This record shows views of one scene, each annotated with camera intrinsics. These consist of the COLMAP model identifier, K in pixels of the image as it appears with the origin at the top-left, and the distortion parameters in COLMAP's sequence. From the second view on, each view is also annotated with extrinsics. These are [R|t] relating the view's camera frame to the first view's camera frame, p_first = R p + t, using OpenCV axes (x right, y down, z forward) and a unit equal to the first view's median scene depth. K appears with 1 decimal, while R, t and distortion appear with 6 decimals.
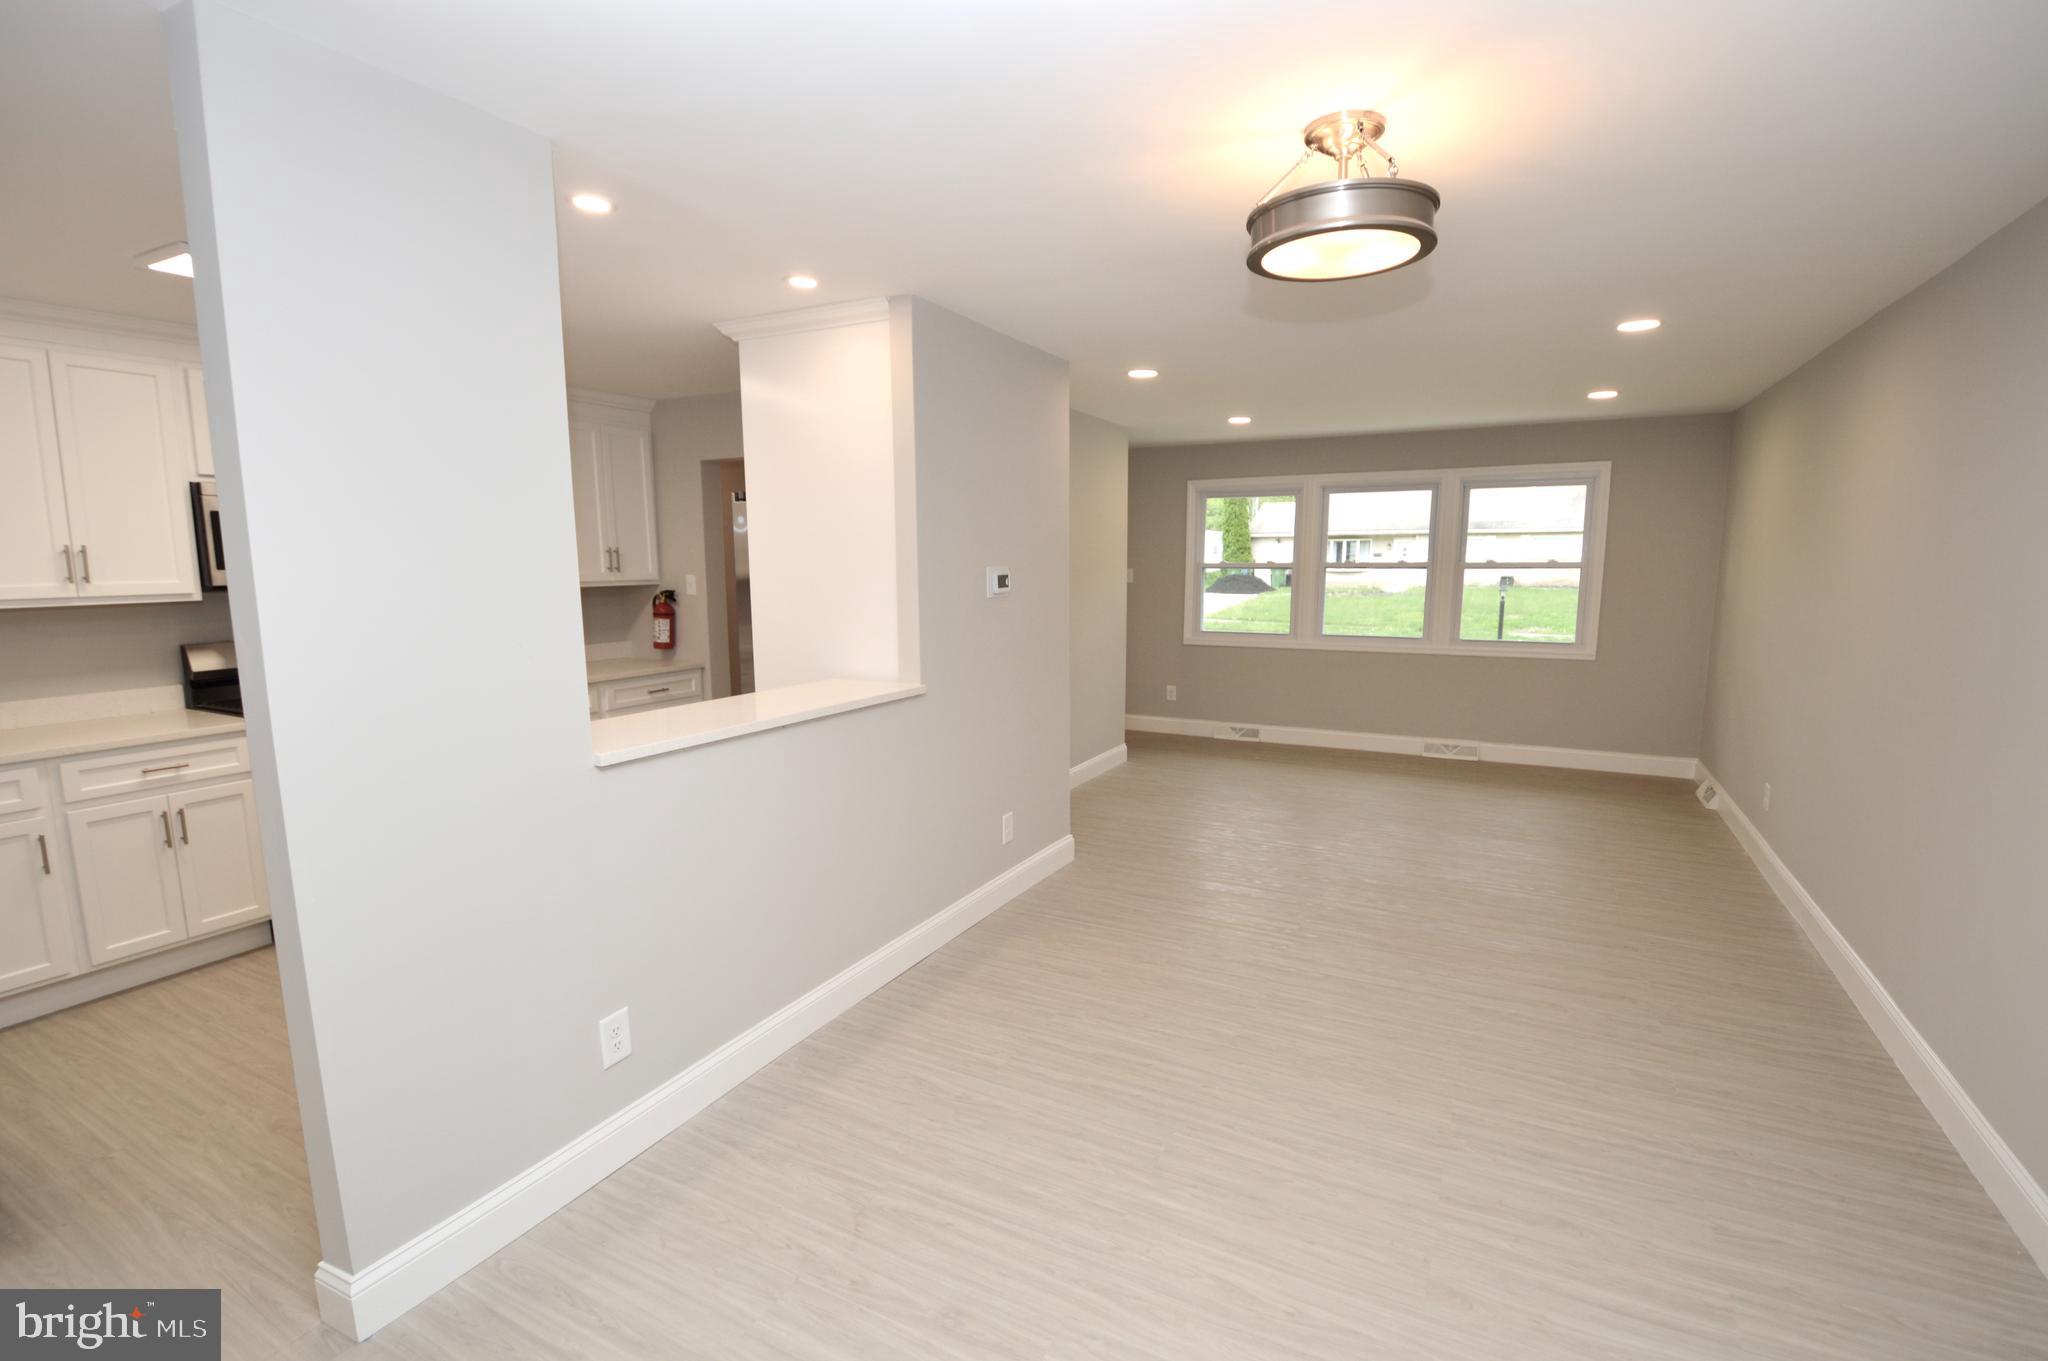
lens RADIAL K [[940.9, 0, 1021.2], [0, 940.9, 697.8], [0, 0, 1]] dist [0.021334, -0.025997]
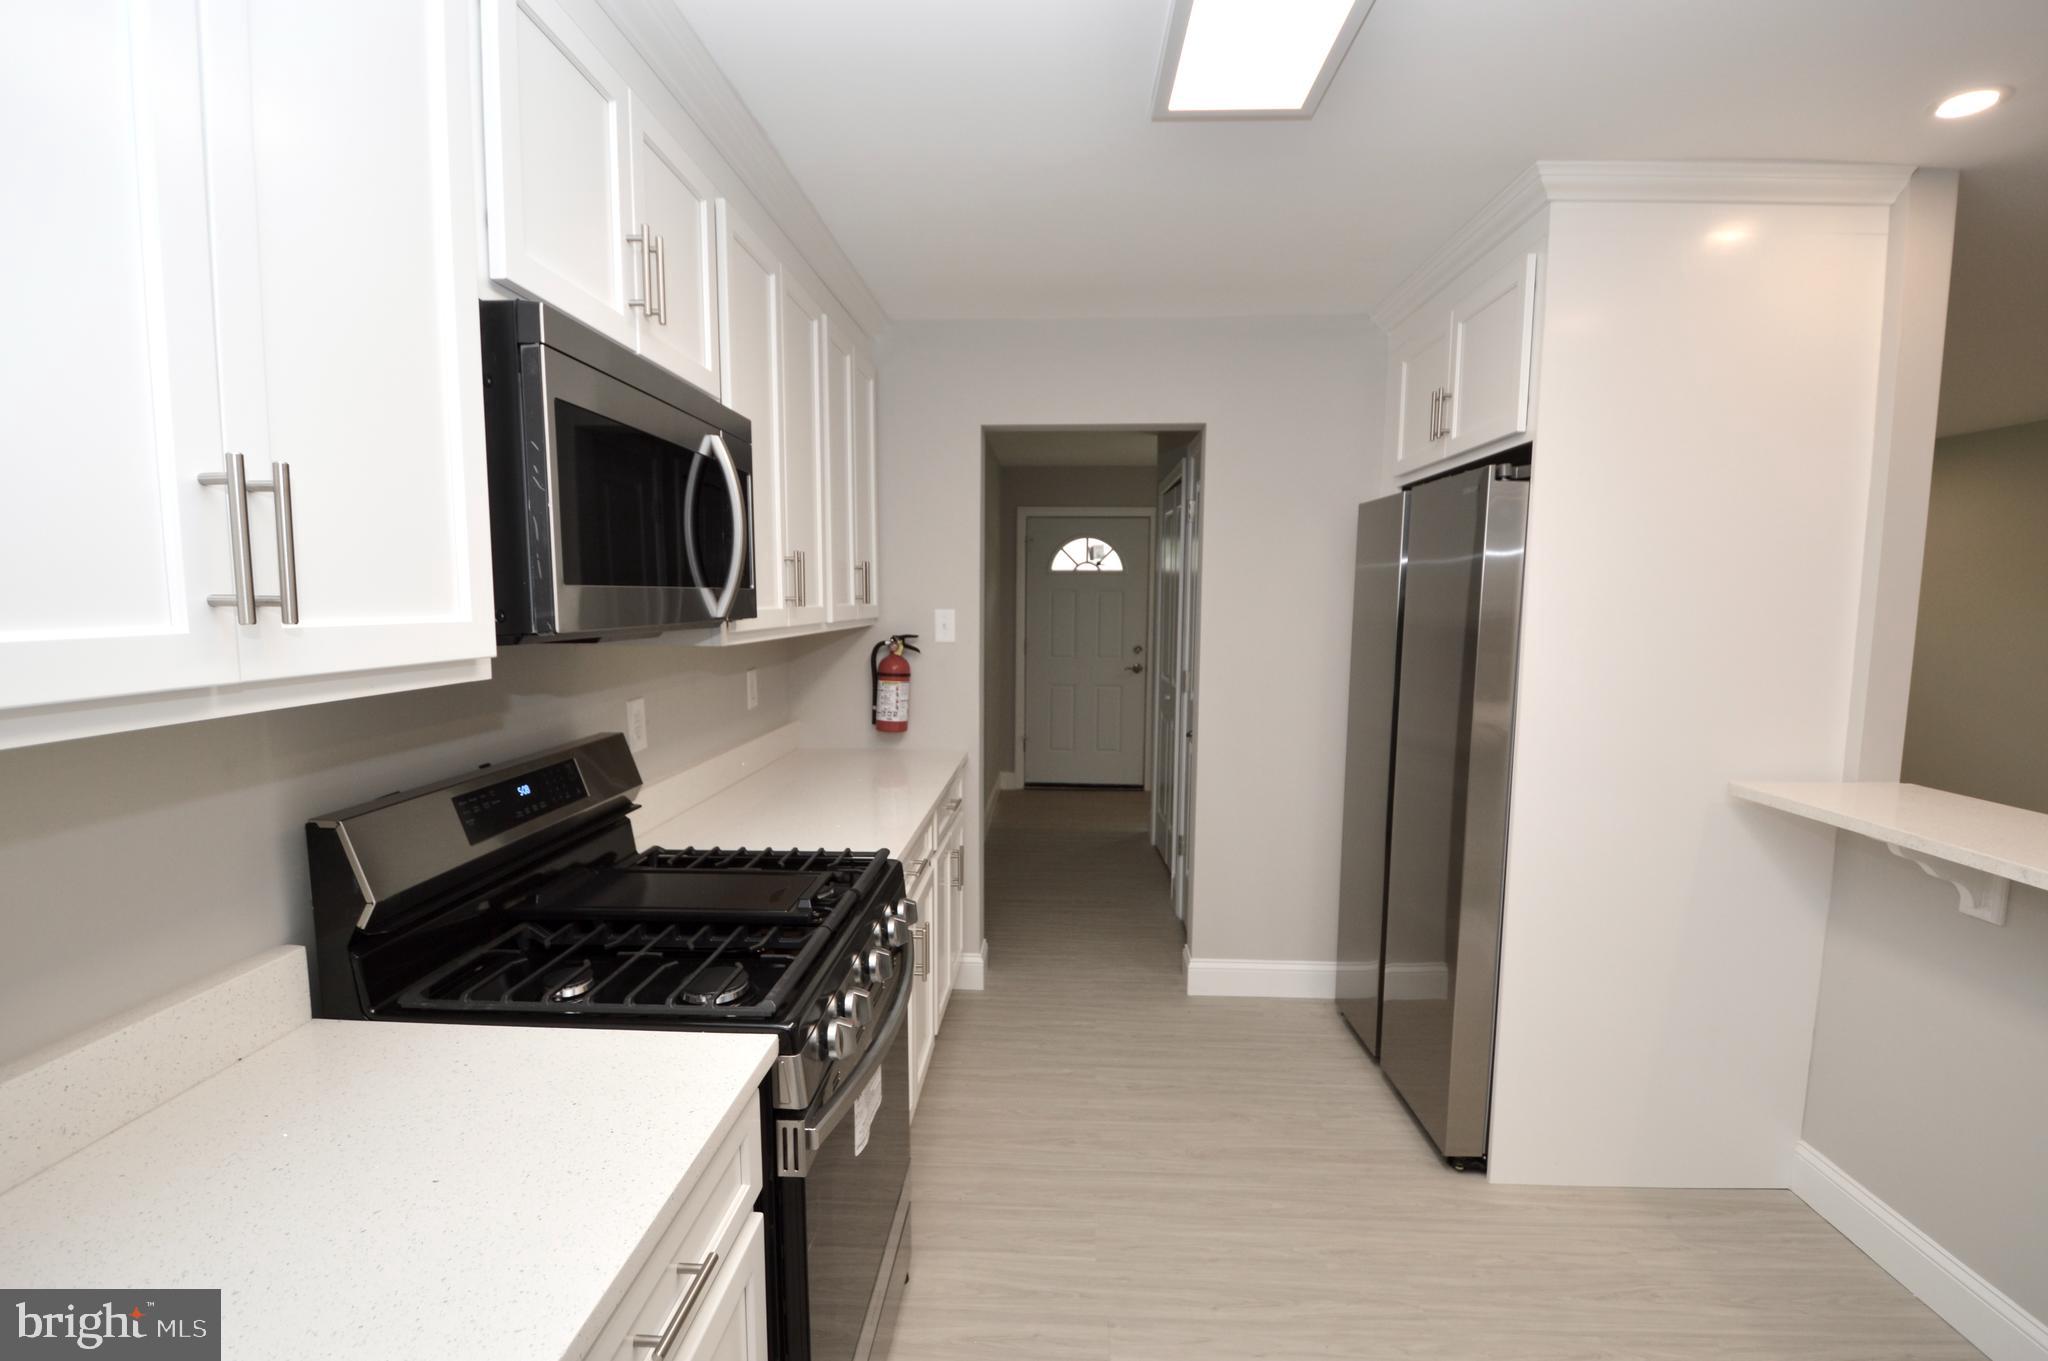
lens RADIAL K [[940.9, 0, 1021.2], [0, 940.9, 697.8], [0, 0, 1]] dist [0.021334, -0.025997]
pose [[0.898285, -0.040966, 0.437500, -0.794452], [0.059158, 0.997855, -0.028028, -0.073048], [-0.435413, 0.051059, 0.898782, 0.595423]]
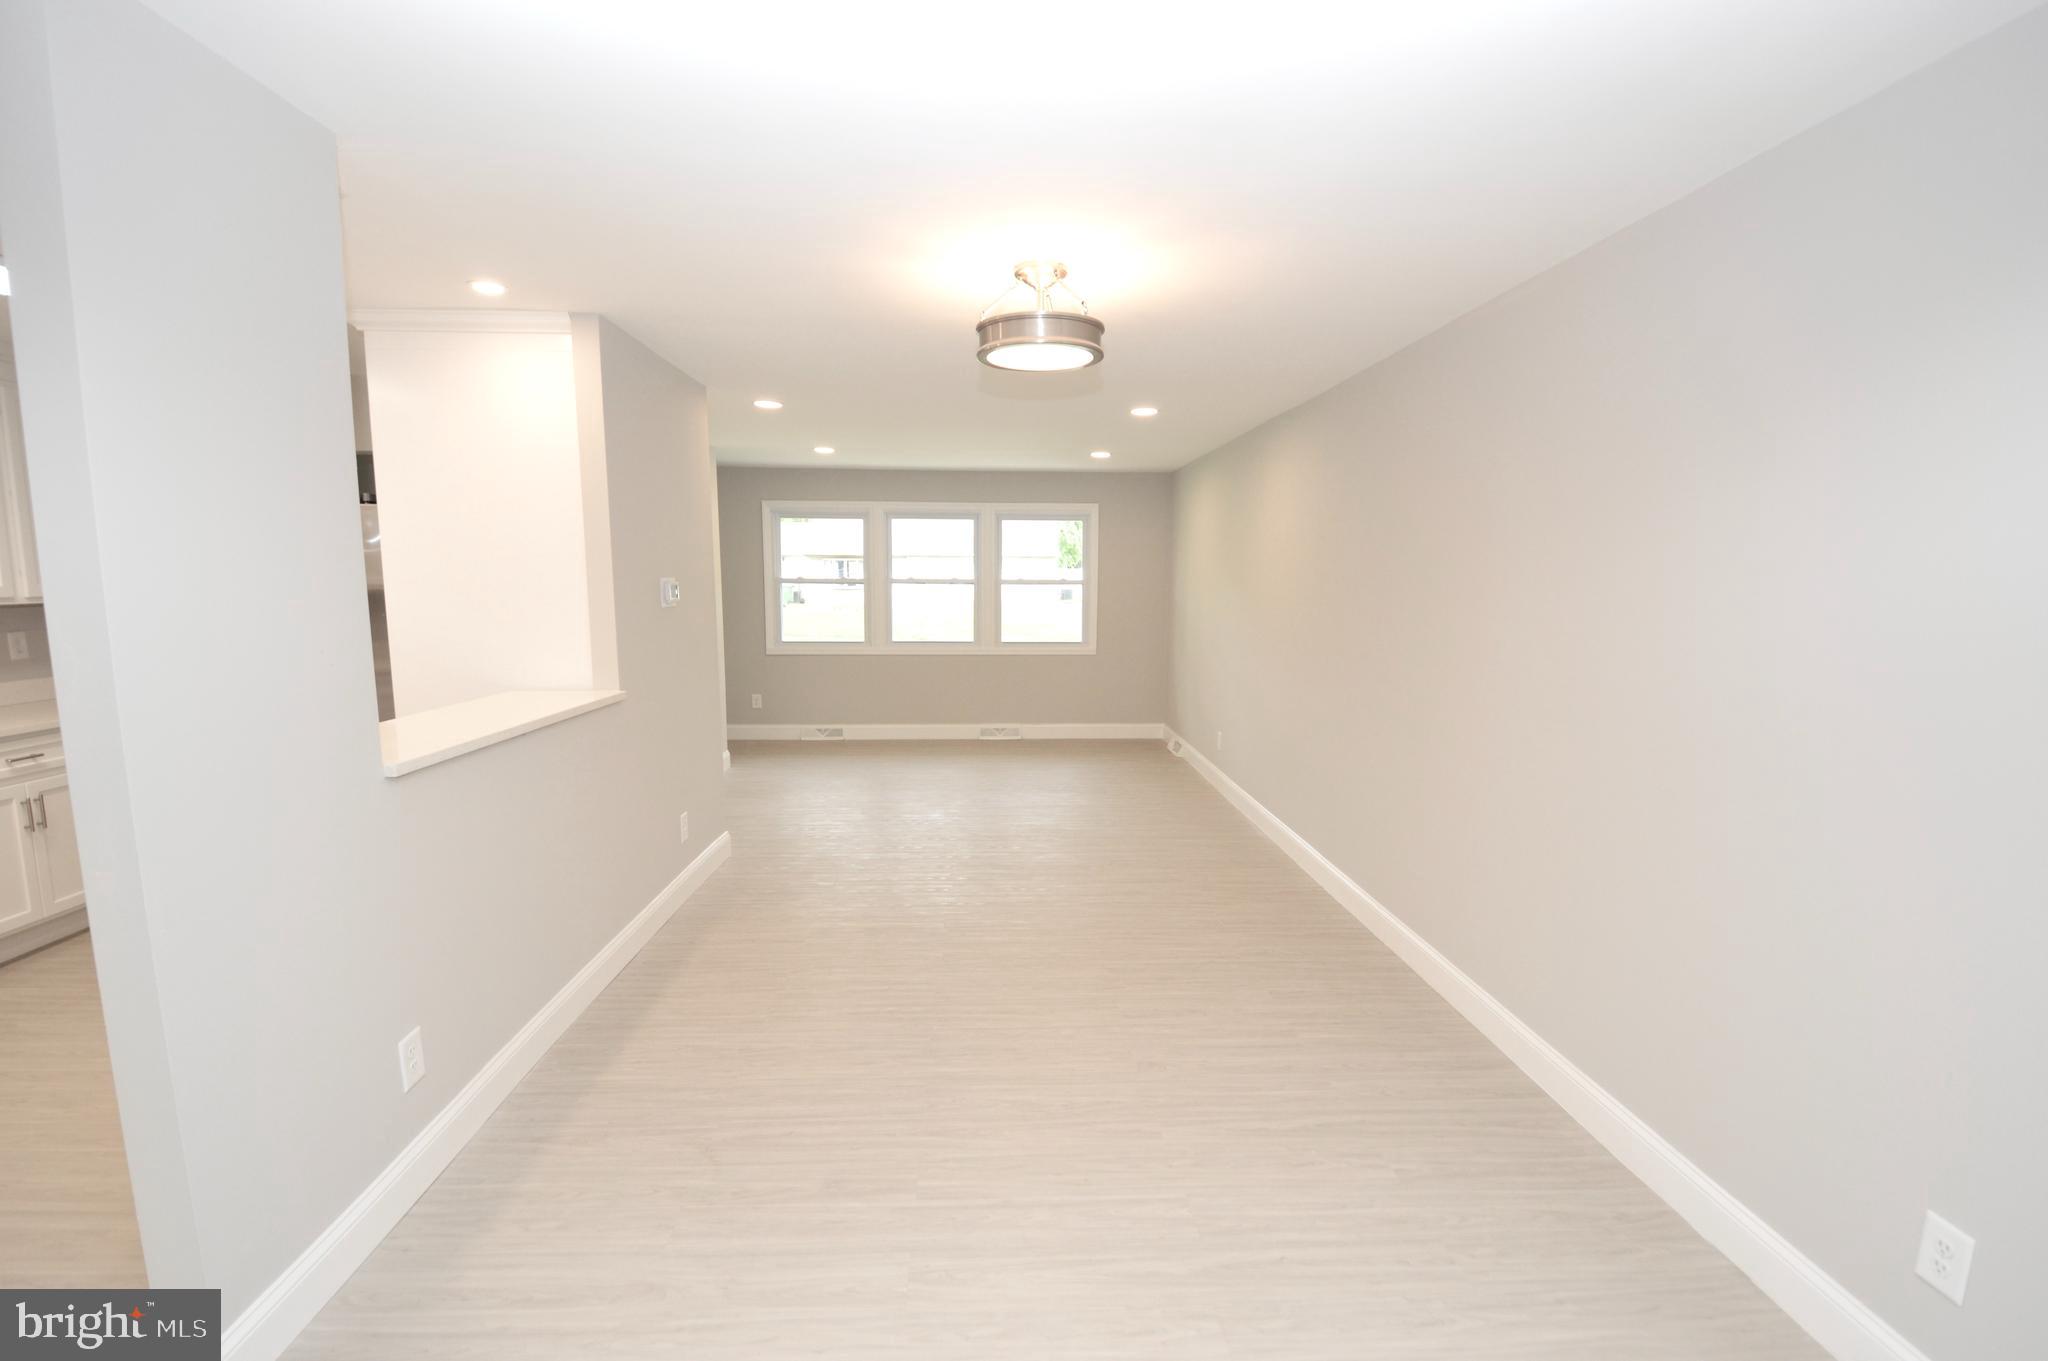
lens RADIAL K [[919.6, 0, 1027.9], [0, 919.6, 703.6], [0, 0, 1]] dist [0.020515, -0.022697]
pose [[0.860066, -0.061012, 0.506521, -0.208776], [0.065718, 0.997801, 0.008600, 0.018257], [-0.505932, 0.025891, 0.862185, -0.086721]]
